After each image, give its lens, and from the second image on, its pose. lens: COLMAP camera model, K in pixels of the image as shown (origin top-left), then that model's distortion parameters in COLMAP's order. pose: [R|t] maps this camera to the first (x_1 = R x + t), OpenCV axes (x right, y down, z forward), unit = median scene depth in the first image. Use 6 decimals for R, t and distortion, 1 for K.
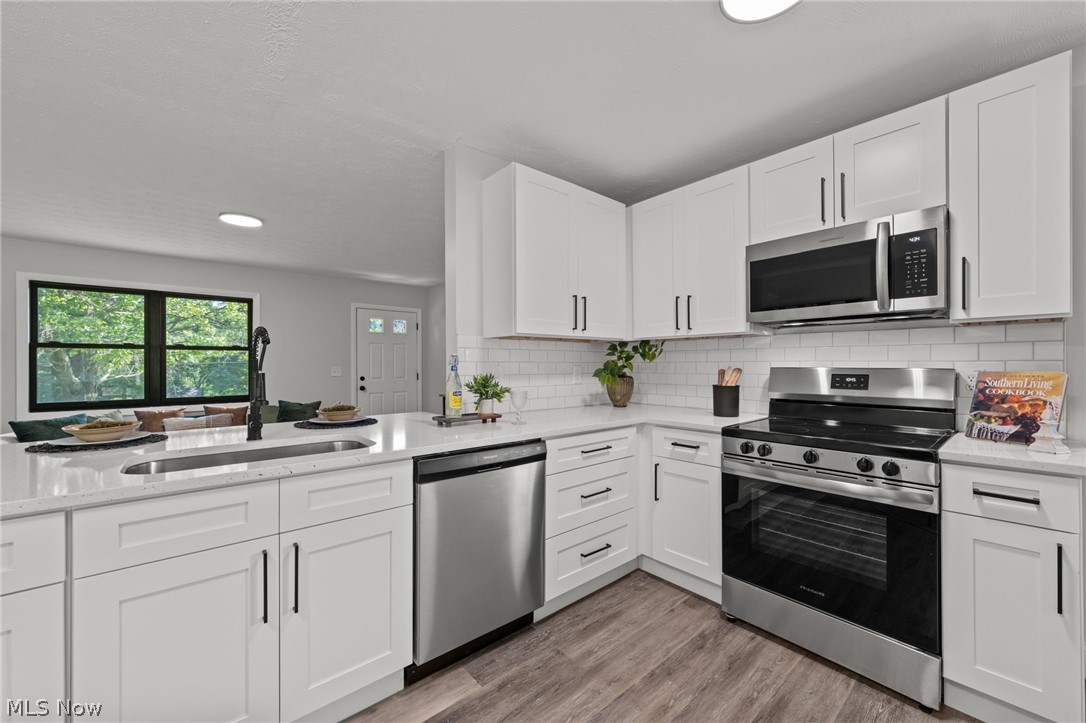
lens RADIAL K [[420.4, 0, 543.4], [0, 420.4, 364.4], [0, 0, 1]] dist [-0.002002, 0.000552]
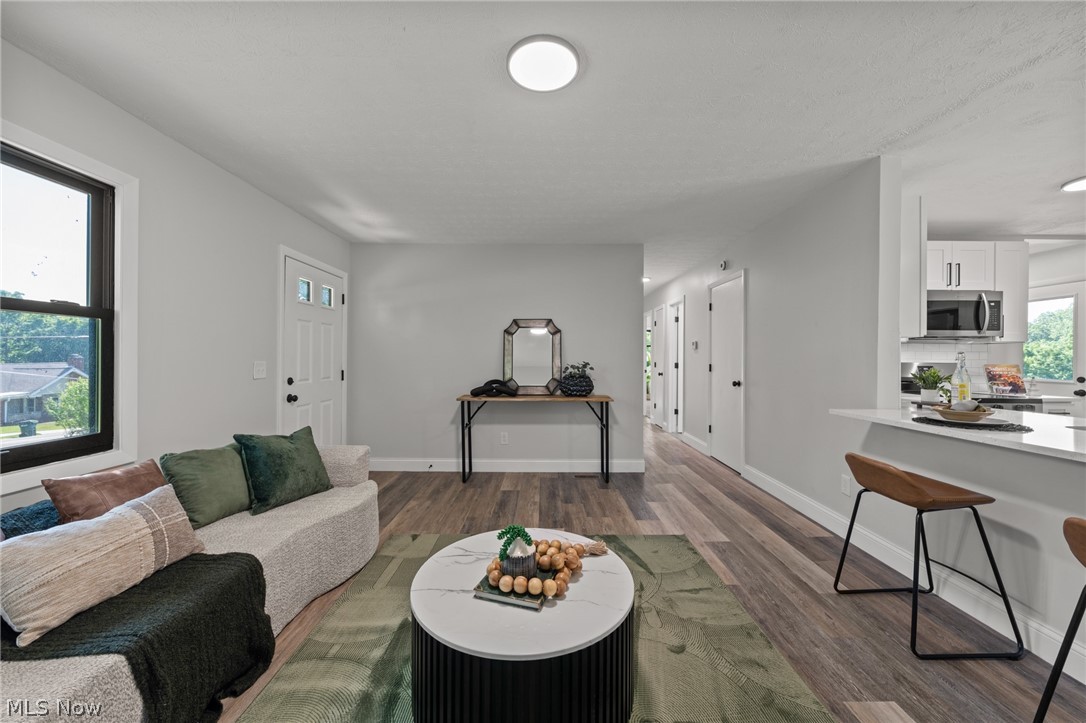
lens RADIAL K [[401.8, 0, 541.0], [0, 401.8, 356.0], [0, 0, 1]] dist [-0.002797, 0.000331]
pose [[0.654440, 0.009951, 0.756048, -1.768858], [-0.006905, 0.999950, -0.007184, 0.002814], [-0.756082, -0.000519, 0.654477, 1.126136]]
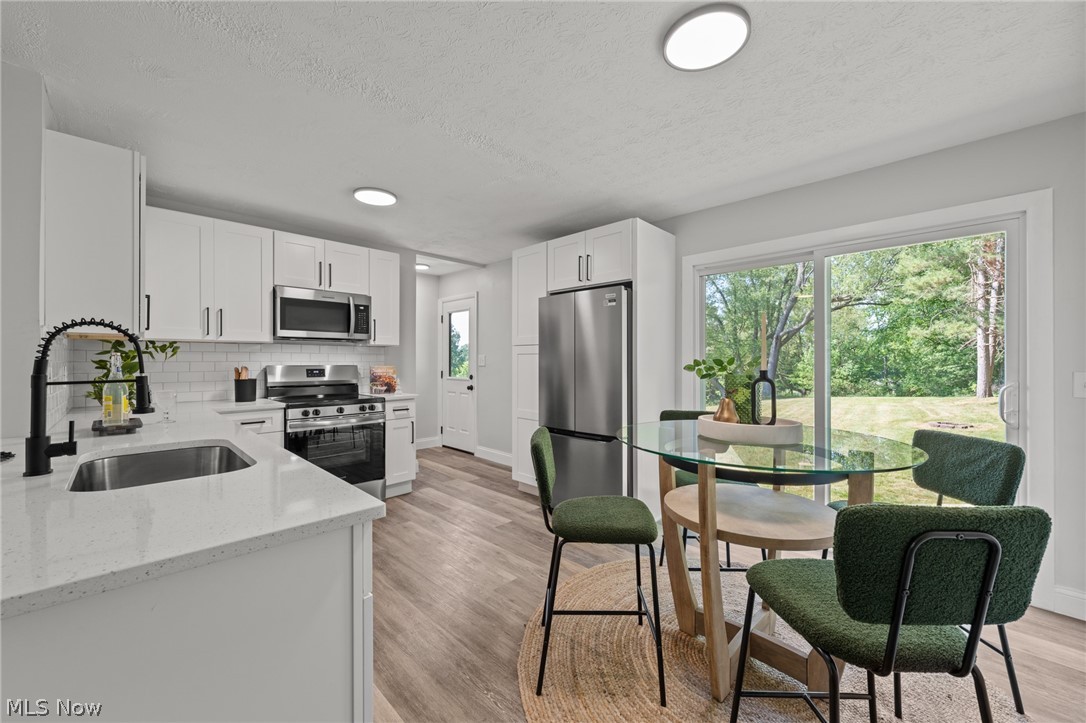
lens RADIAL K [[420.4, 0, 542.4], [0, 420.4, 361.9], [0, 0, 1]] dist [-0.002002, 0.000552]
pose [[-0.079182, -0.000277, 0.996860, -1.148860], [0.000774, 1.000000, 0.000340, -0.006299], [-0.996860, 0.000799, -0.079182, 0.170145]]
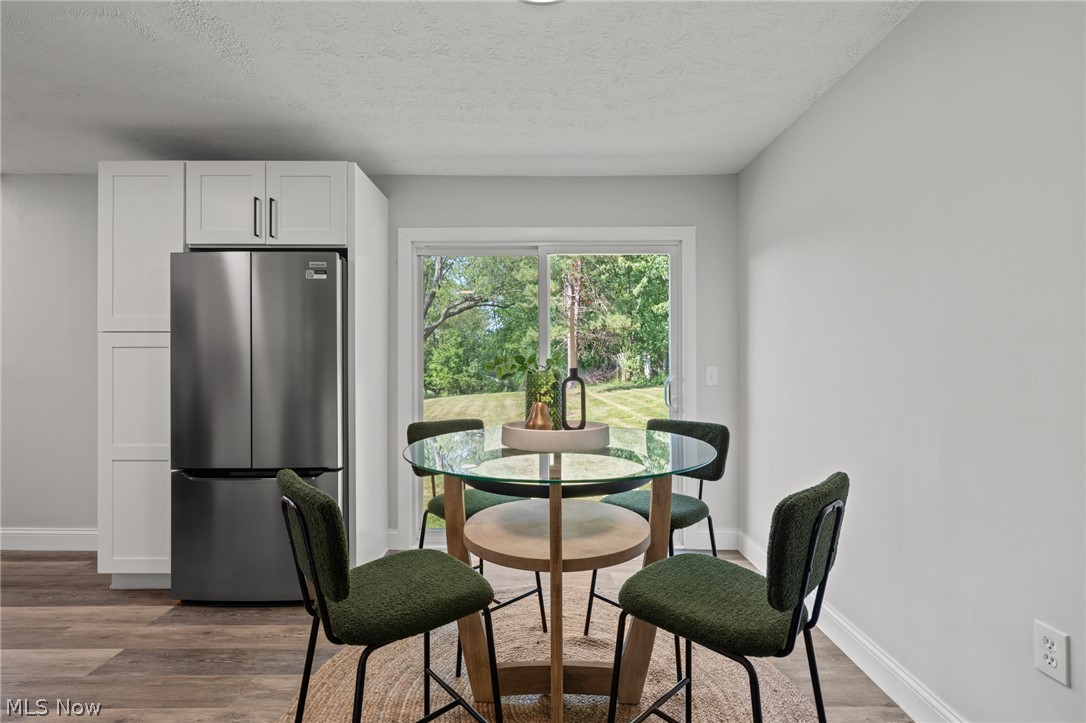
lens RADIAL K [[496.4, 0, 542.6], [0, 496.4, 358.8], [0, 0, 1]] dist [0.000074, 0.000722]
pose [[-0.754728, 0.004698, 0.656021, -0.906451], [0.004627, 0.999988, -0.001837, -0.004743], [-0.656022, 0.001649, -0.754740, 0.360791]]
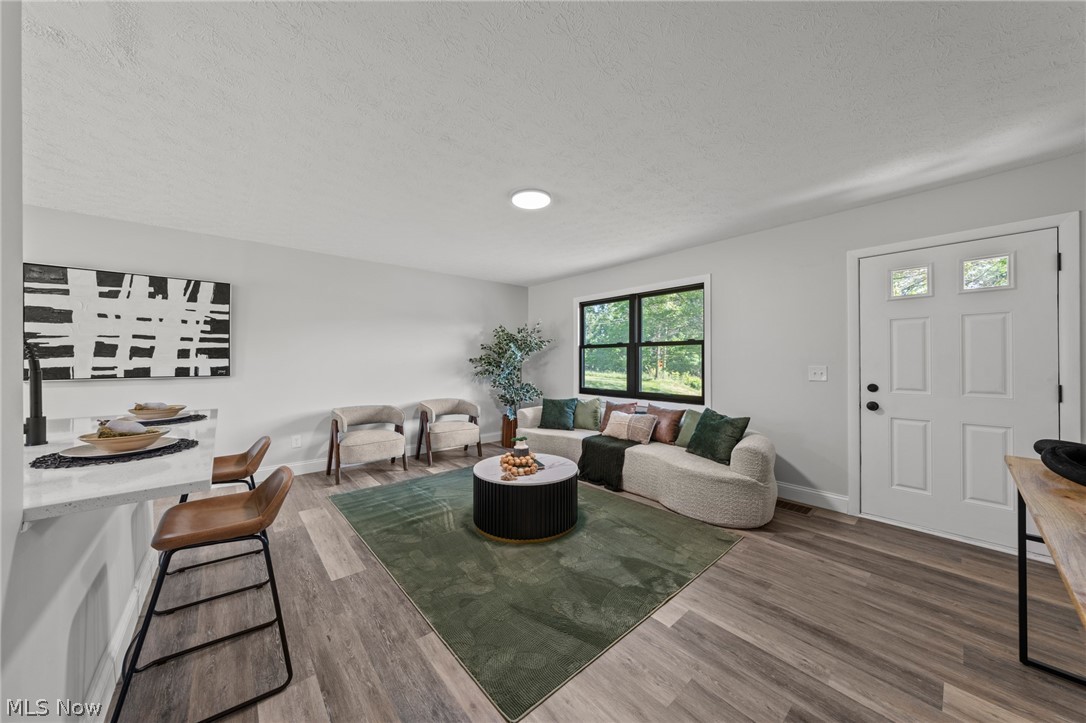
lens RADIAL K [[369.2, 0, 539.6], [0, 369.2, 355.9], [0, 0, 1]] dist [0.009201, -0.000373]
pose [[-0.008795, -0.007645, -0.999932, 0.115949], [0.000588, 0.999971, -0.007651, -0.010078], [0.999961, -0.000655, -0.008790, 1.674392]]
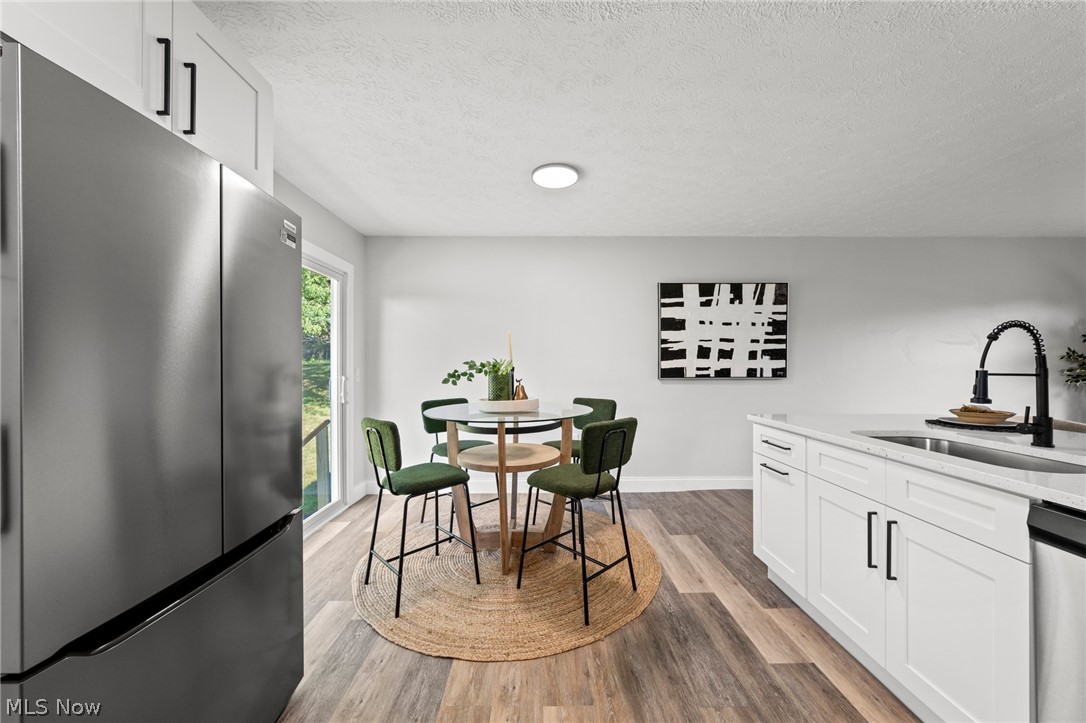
lens RADIAL K [[401.8, 0, 541.2], [0, 401.8, 364.7], [0, 0, 1]] dist [-0.002797, 0.000331]
pose [[-0.649164, 0.004867, -0.760633, 0.498329], [0.004173, 0.999987, 0.002837, 0.000522], [0.760637, -0.001333, -0.649176, 0.582857]]
